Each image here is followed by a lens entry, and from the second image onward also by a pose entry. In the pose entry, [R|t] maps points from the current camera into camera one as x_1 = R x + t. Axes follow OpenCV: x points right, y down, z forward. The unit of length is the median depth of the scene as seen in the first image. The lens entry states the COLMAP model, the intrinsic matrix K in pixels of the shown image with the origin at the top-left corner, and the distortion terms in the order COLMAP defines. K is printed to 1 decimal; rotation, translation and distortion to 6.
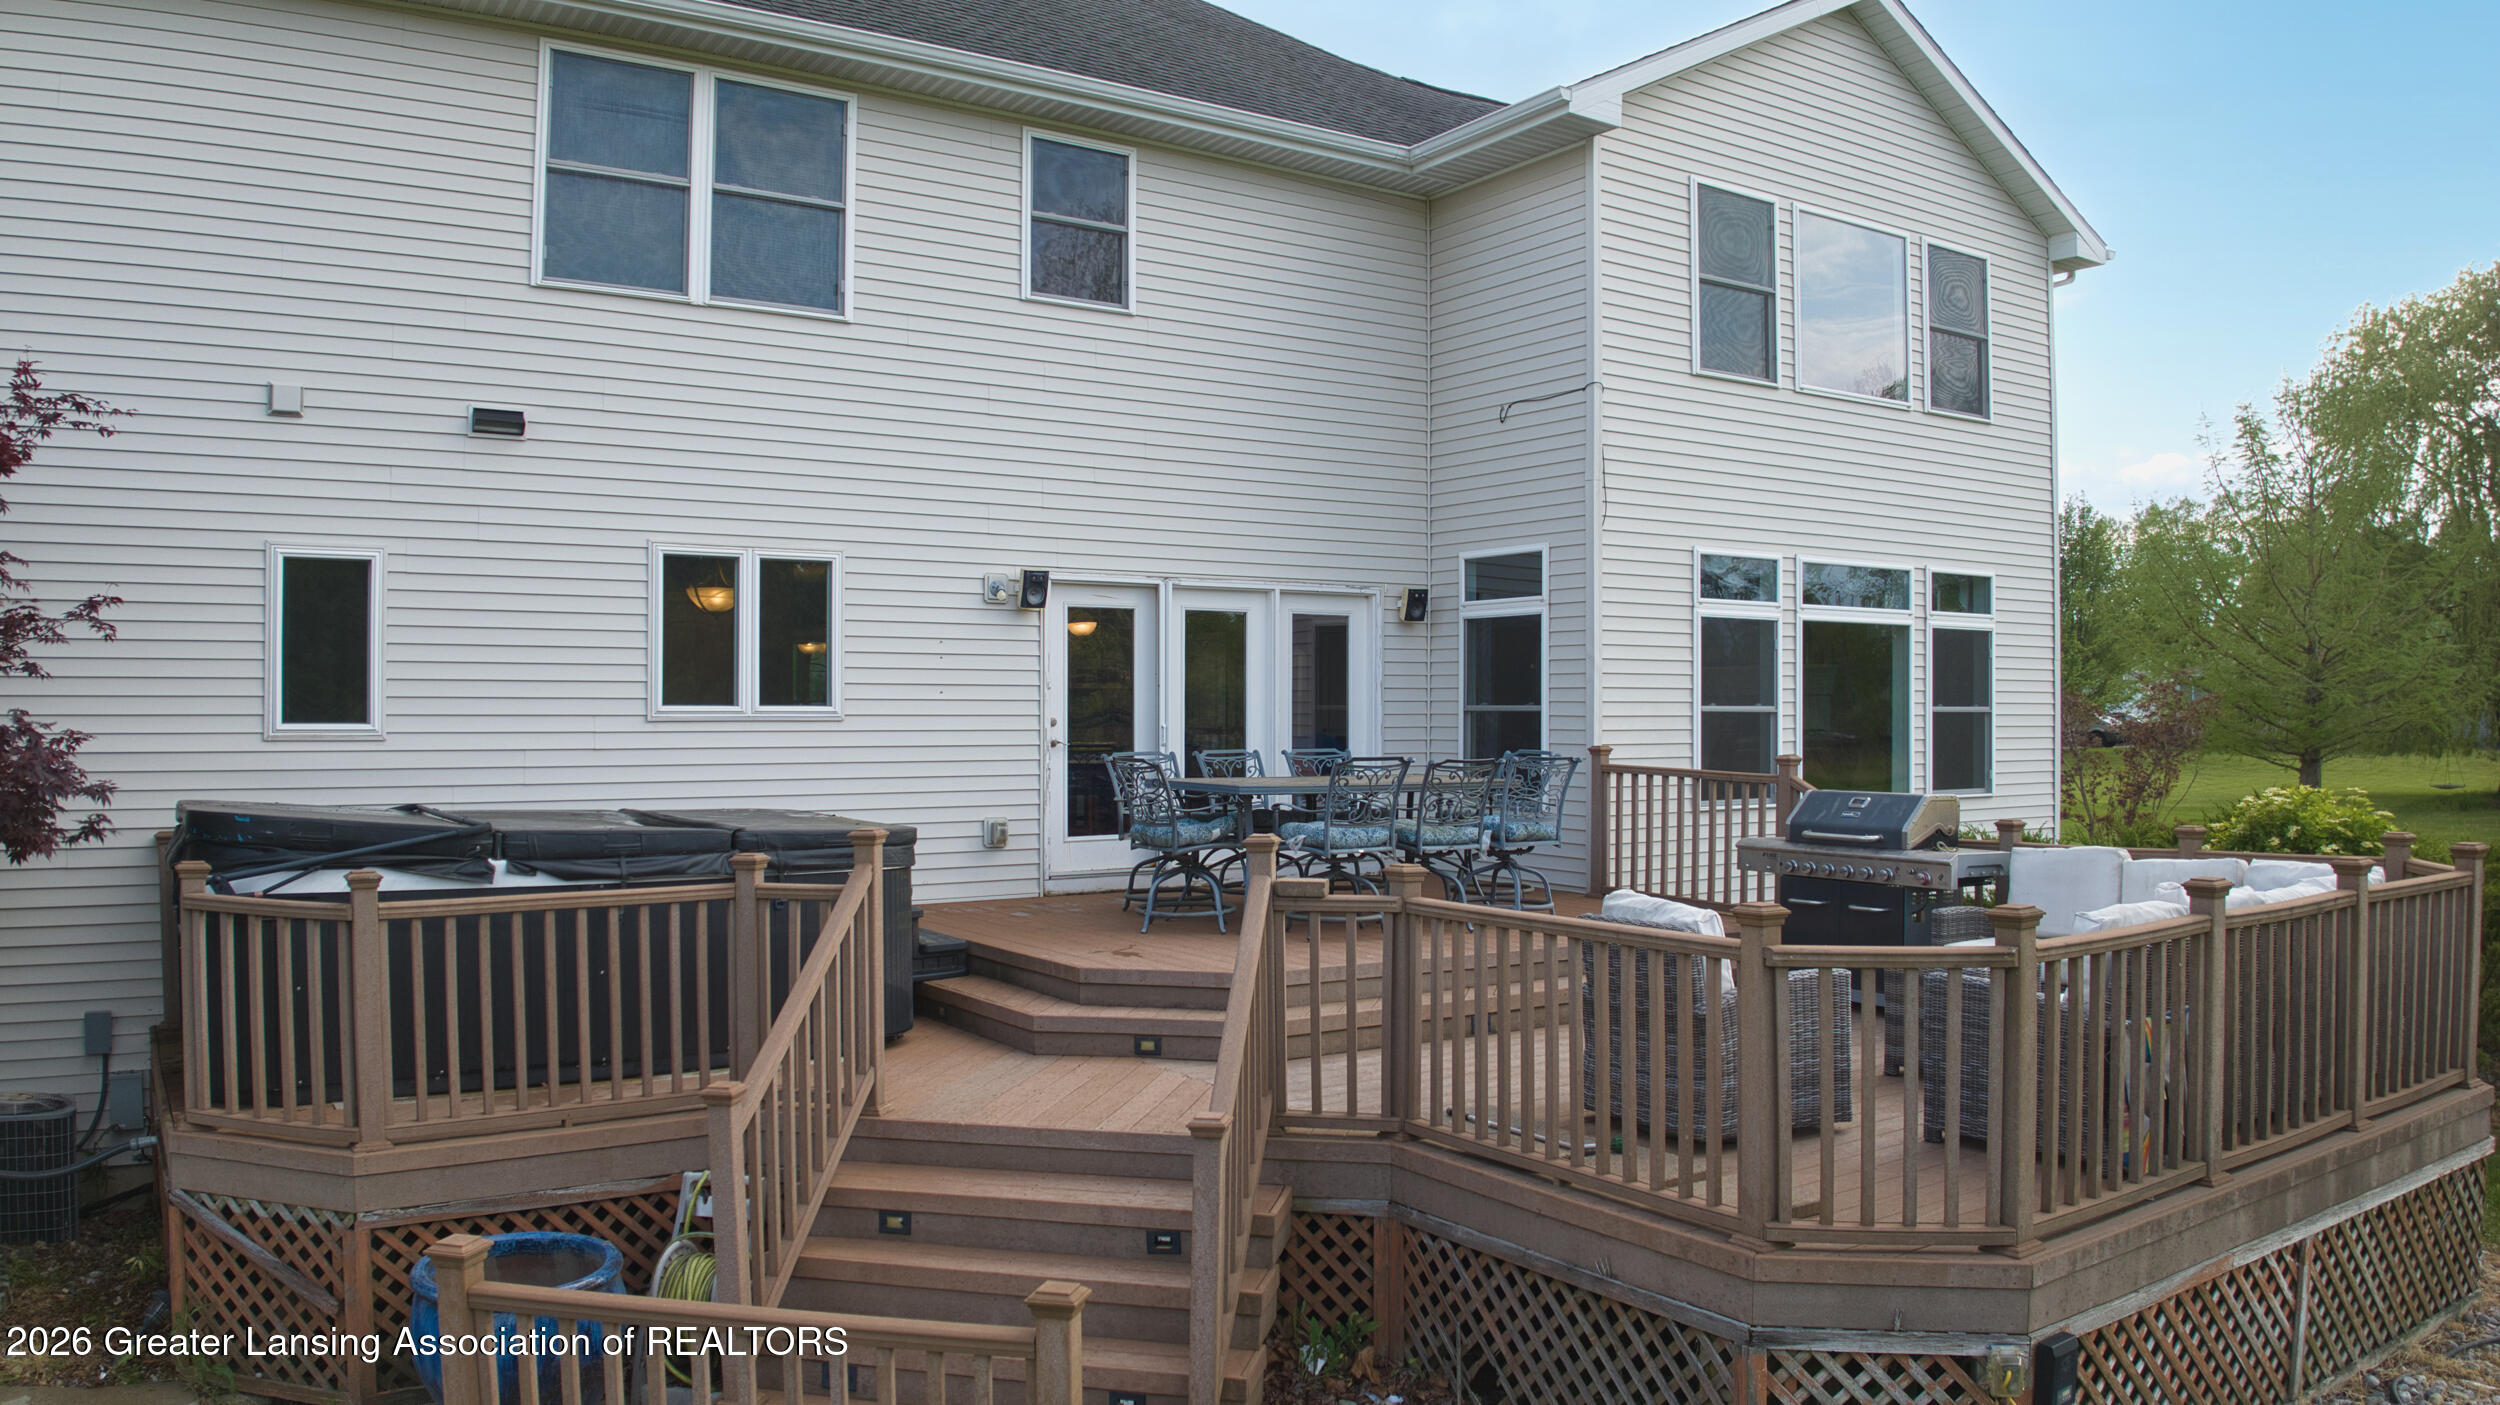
lens RADIAL K [[1758.3, 0, 1250.0], [0, 1758.3, 702.5], [0, 0, 1]] dist [-0.091488, -0.035230]
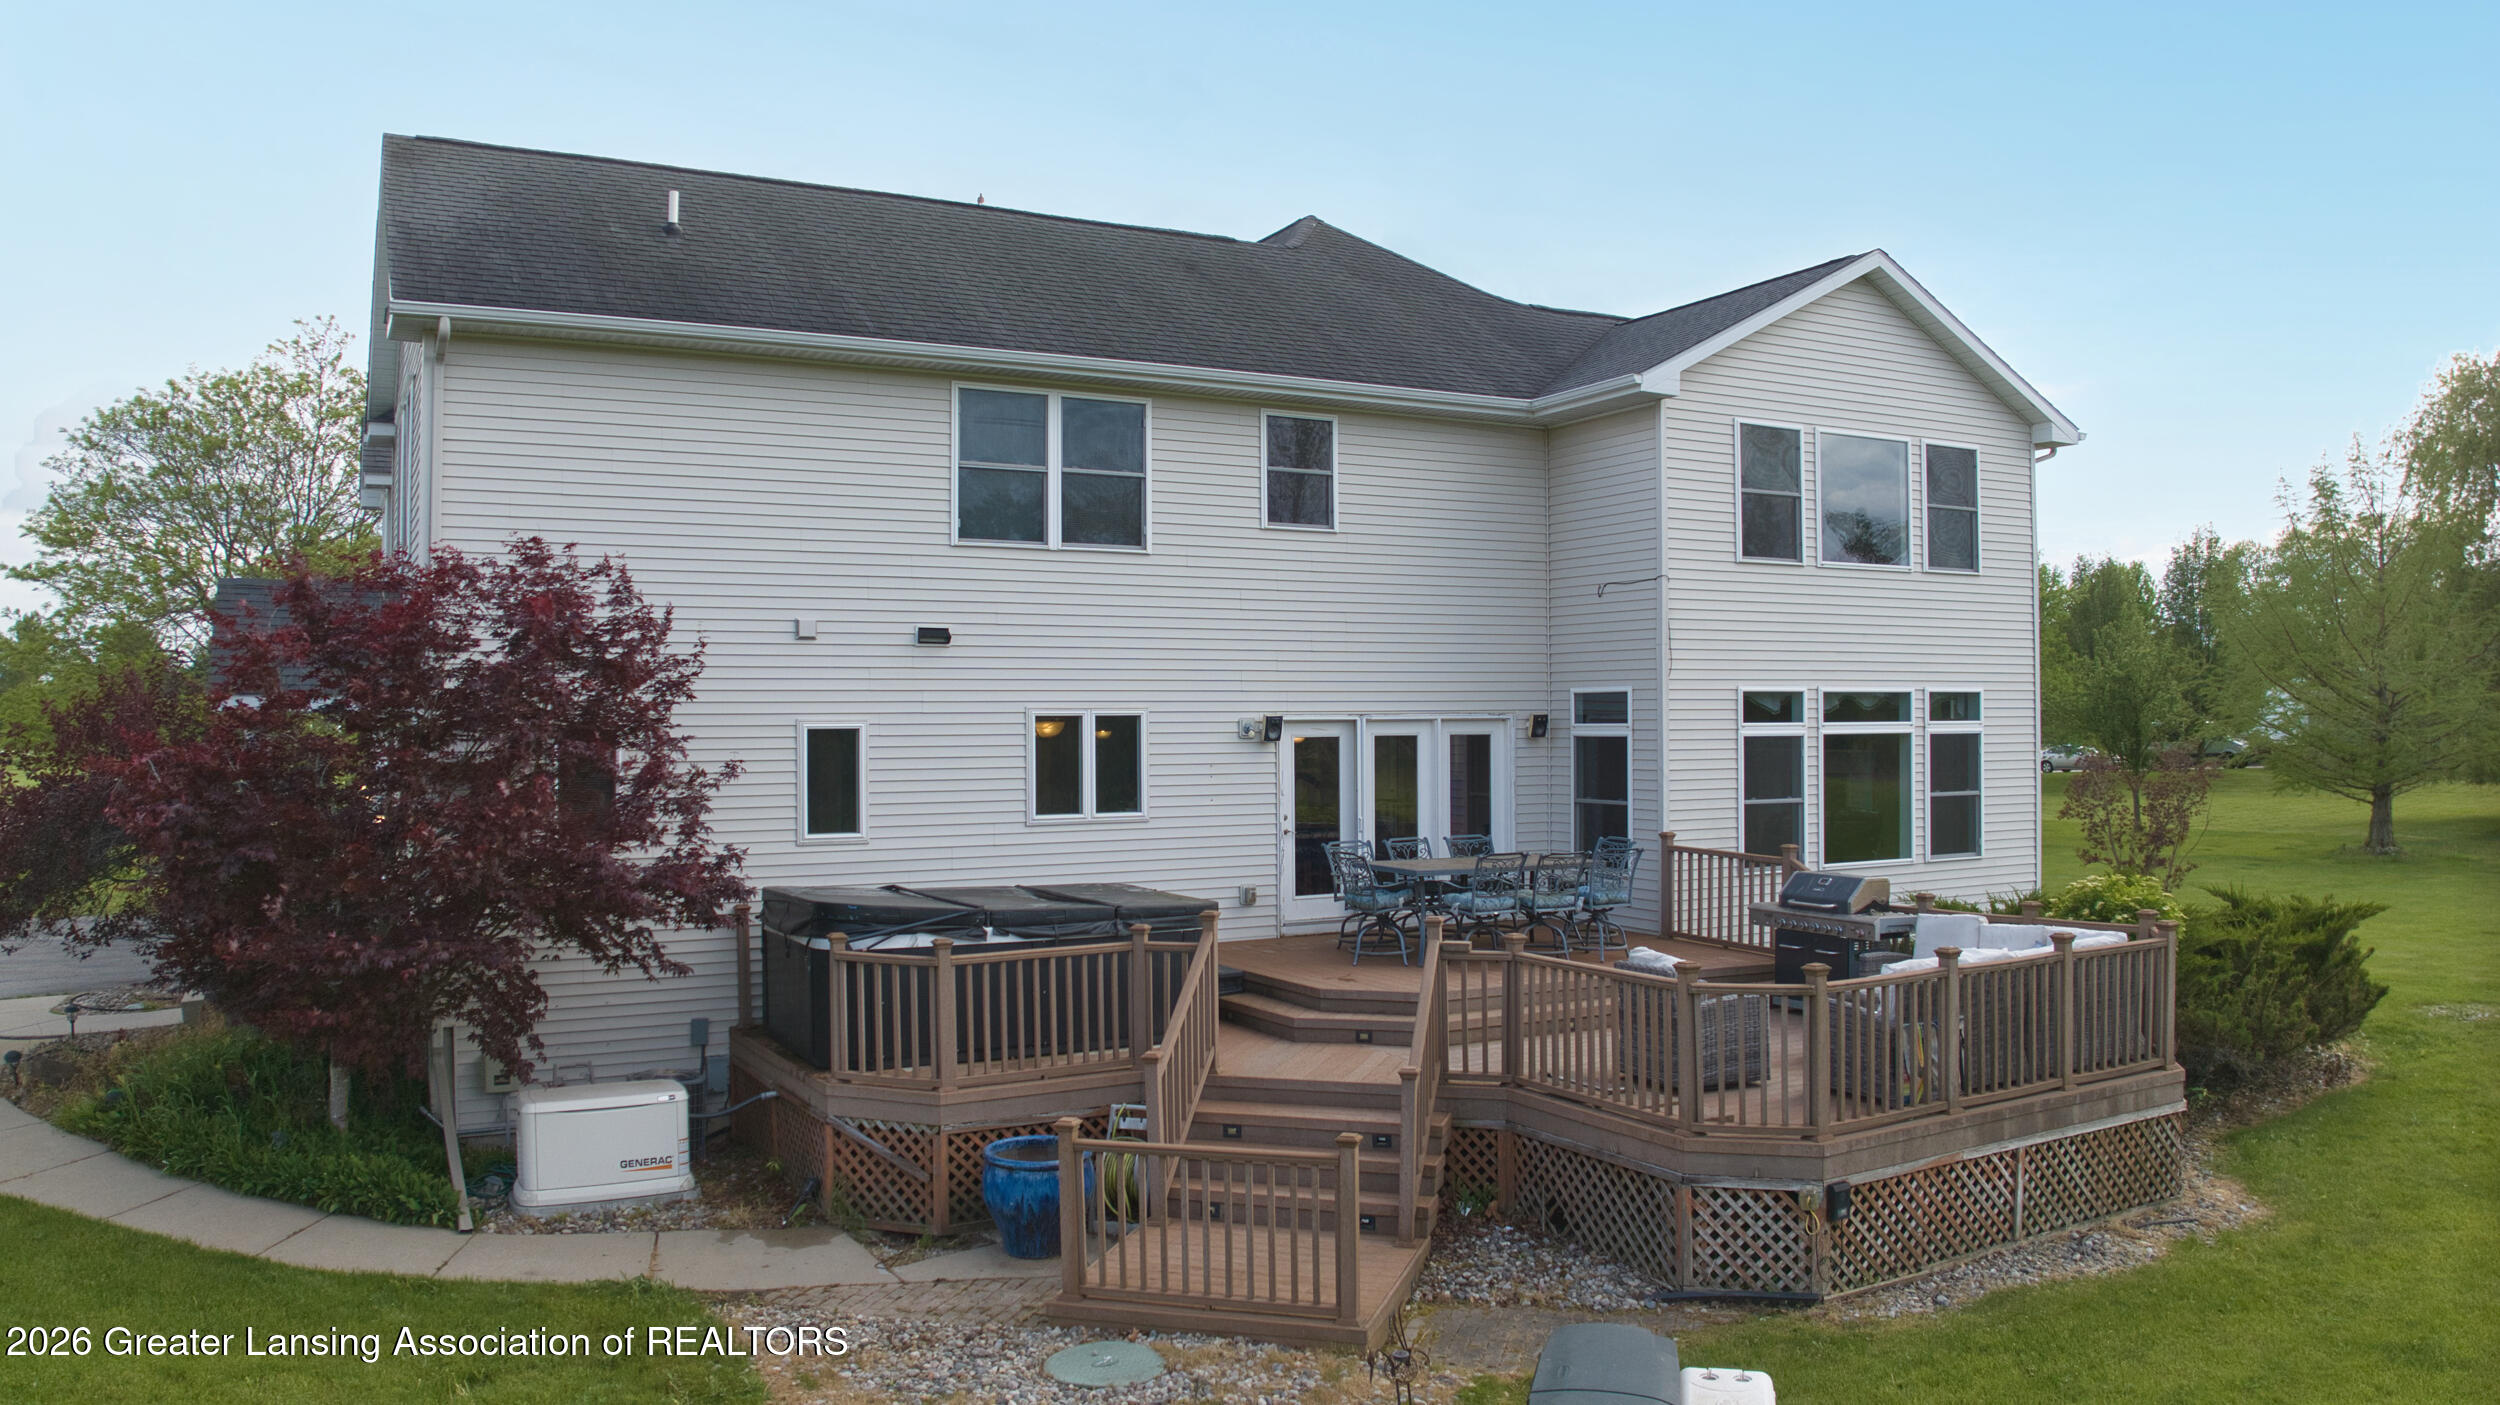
lens RADIAL K [[1758.3, 0, 1250.0], [0, 1758.3, 702.5], [0, 0, 1]] dist [-0.091488, -0.035230]
pose [[0.996012, -0.007740, -0.088882, -0.012511], [0.007259, 0.999957, -0.005729, -0.085800], [0.088923, 0.005061, 0.996026, -0.510491]]
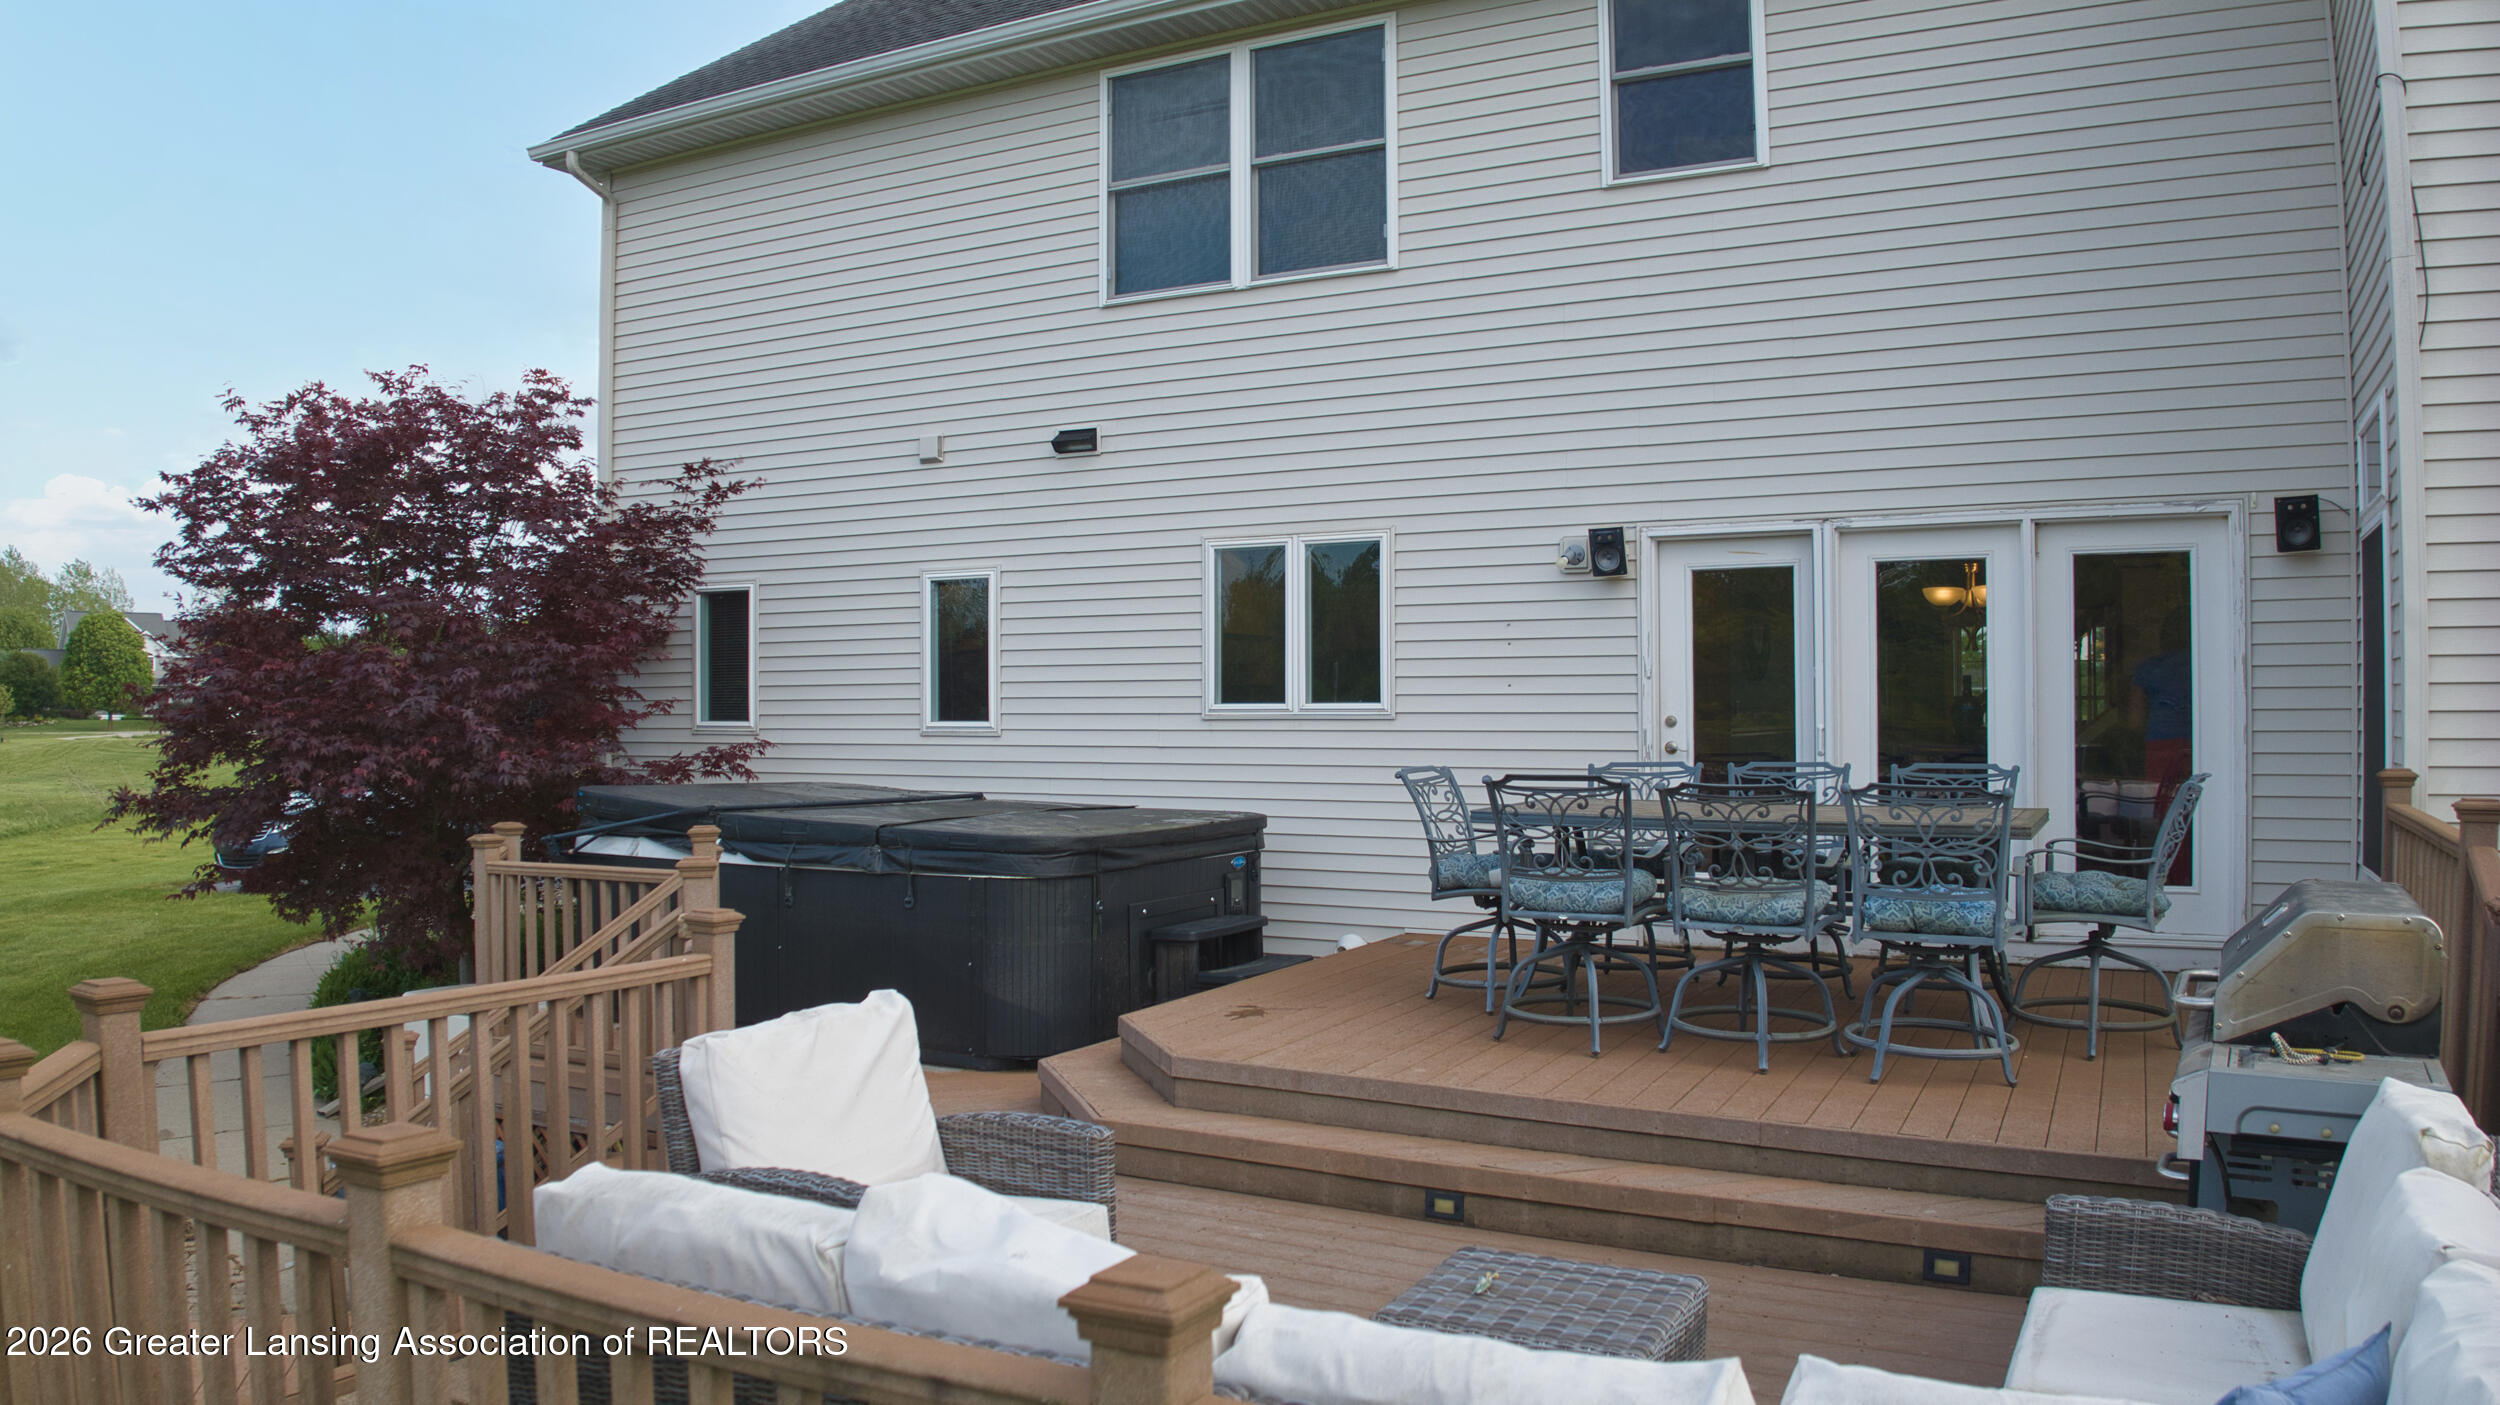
lens RADIAL K [[1758.3, 0, 1250.0], [0, 1758.3, 702.5], [0, 0, 1]] dist [-0.091488, -0.035230]
pose [[0.472519, -0.008390, -0.881280, 0.539396], [0.006095, 0.999962, -0.006251, 0.007167], [0.881299, -0.002418, 0.472553, 0.539462]]
